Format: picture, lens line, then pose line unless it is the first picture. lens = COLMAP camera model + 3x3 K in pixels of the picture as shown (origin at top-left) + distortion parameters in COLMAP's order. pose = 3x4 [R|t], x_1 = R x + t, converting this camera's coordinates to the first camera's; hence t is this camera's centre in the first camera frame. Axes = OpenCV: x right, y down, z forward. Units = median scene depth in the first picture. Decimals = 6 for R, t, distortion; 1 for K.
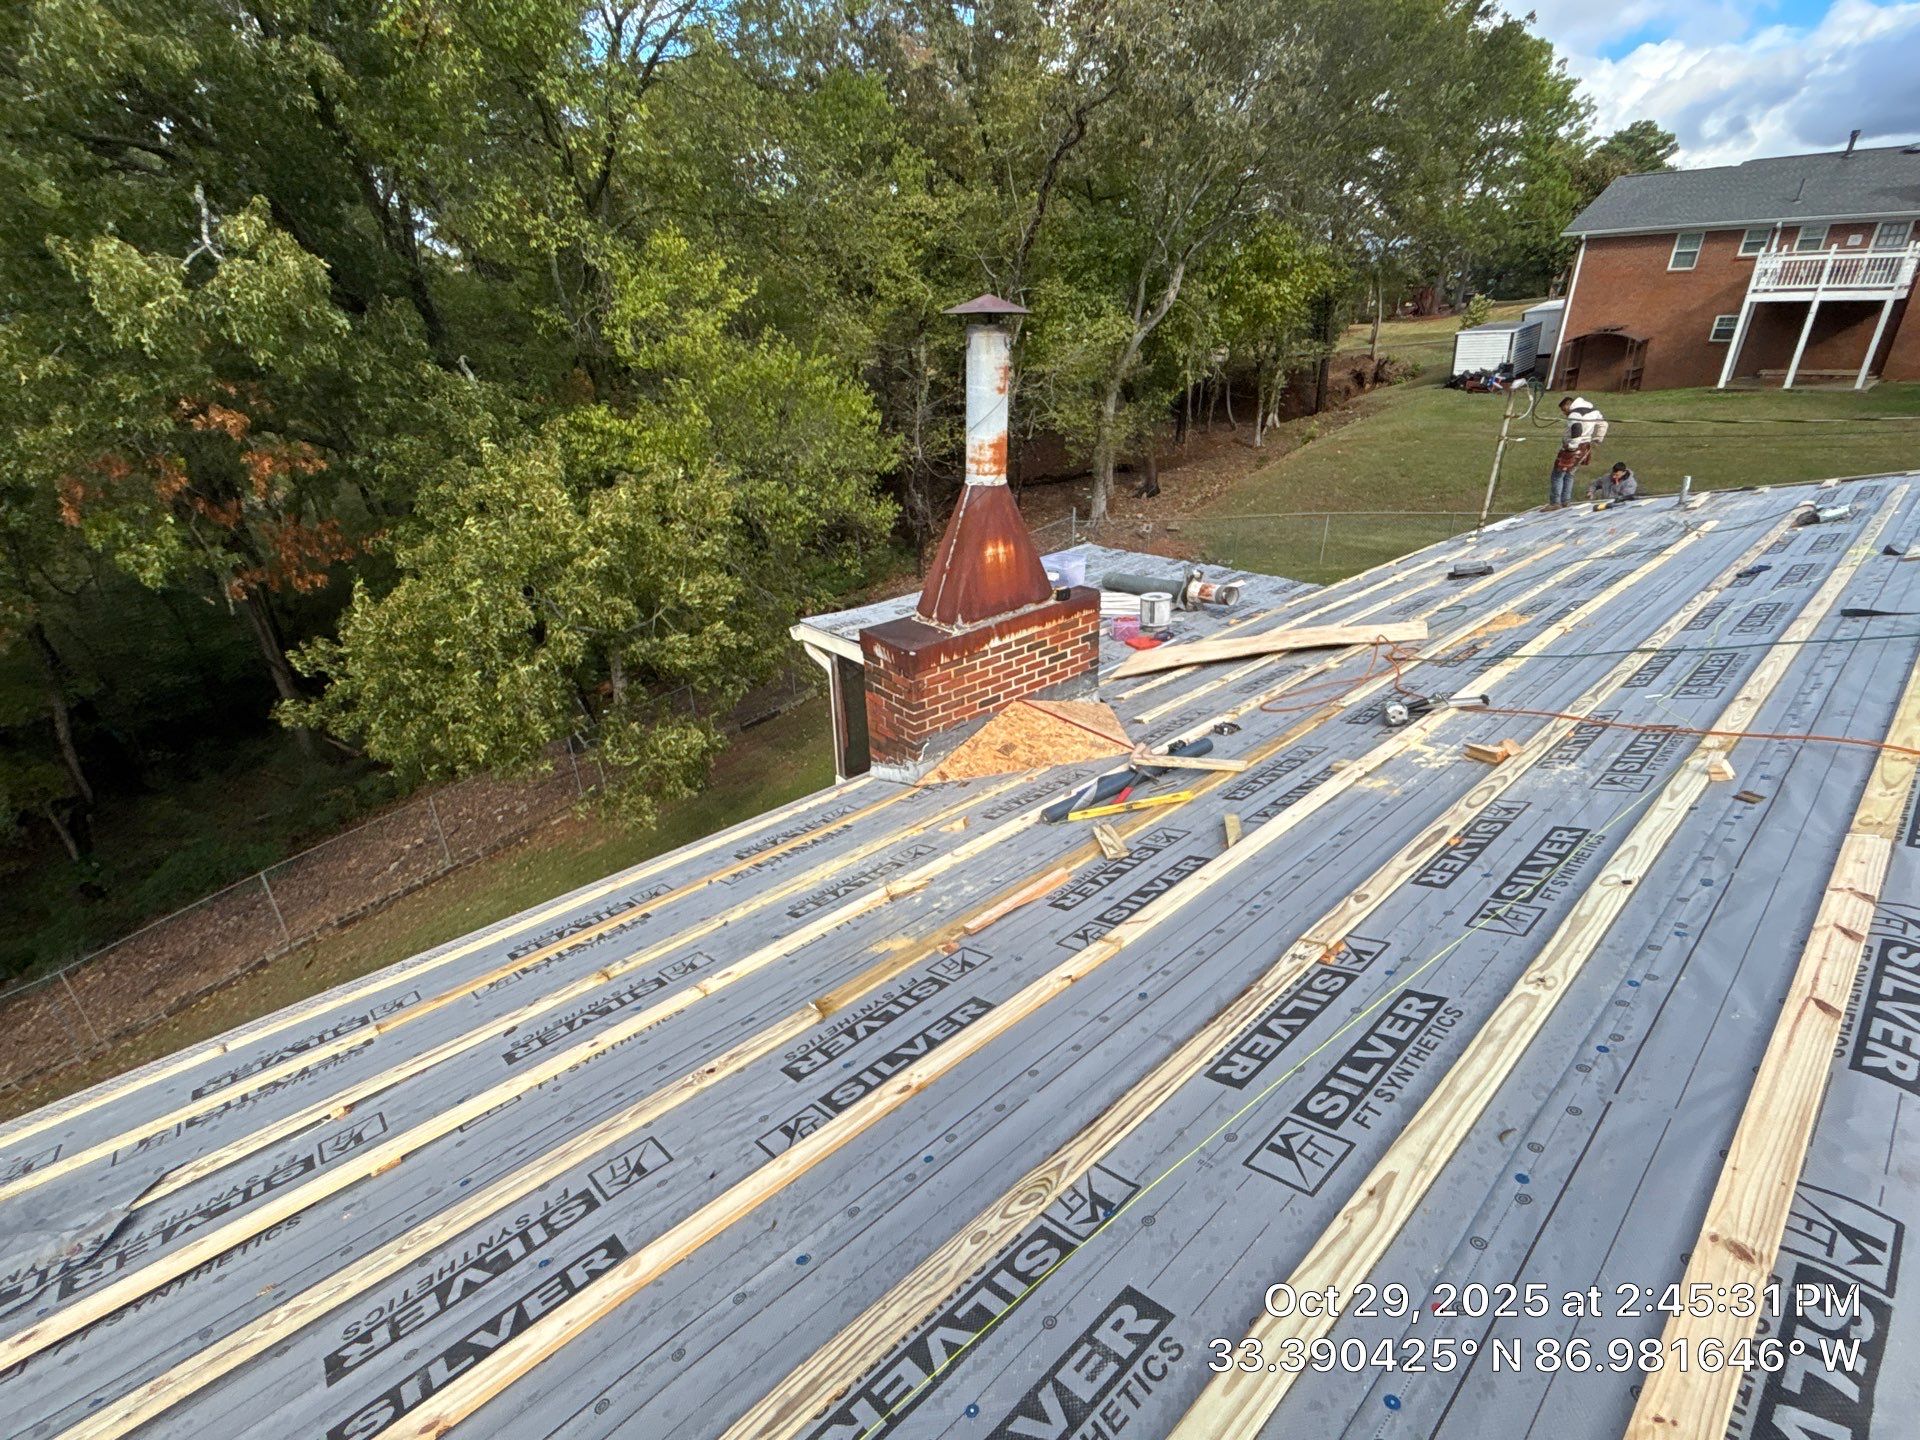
lens RADIAL K [[945.9, 0, 959.2], [0, 945.9, 698.0], [0, 0, 1]] dist [0.010459, -0.001714]
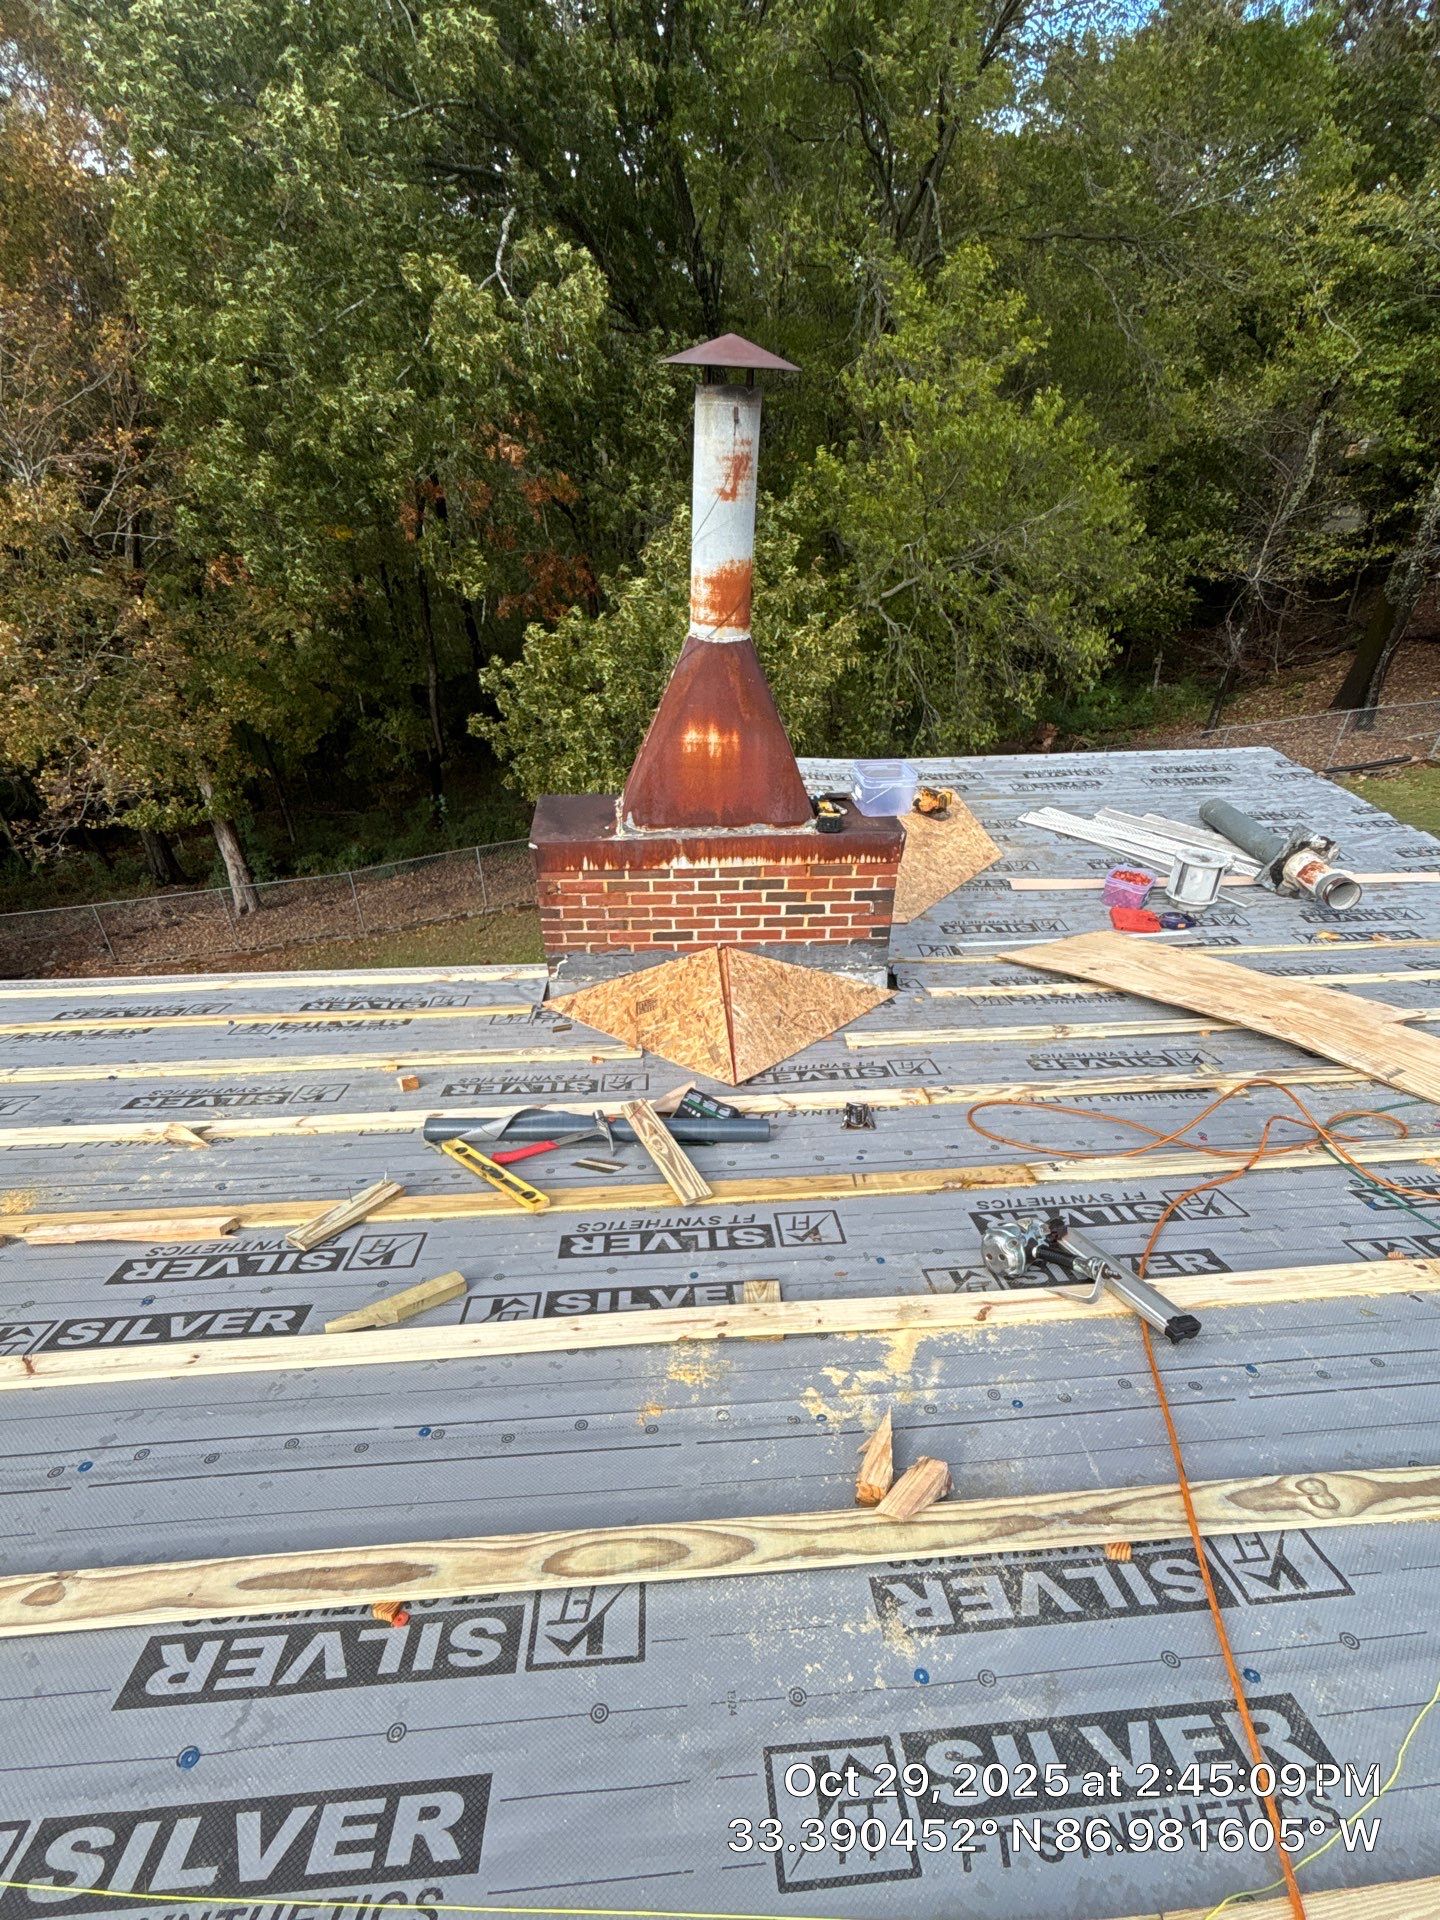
lens RADIAL K [[937.1, 0, 685.4], [0, 937.1, 941.0], [0, 0, 1]] dist [0.002000, -0.000516]
pose [[0.779005, 0.342173, -0.525422, 0.428696], [-0.256630, 0.938563, 0.230737, -0.165872], [0.572094, -0.044907, 0.818958, 0.409503]]
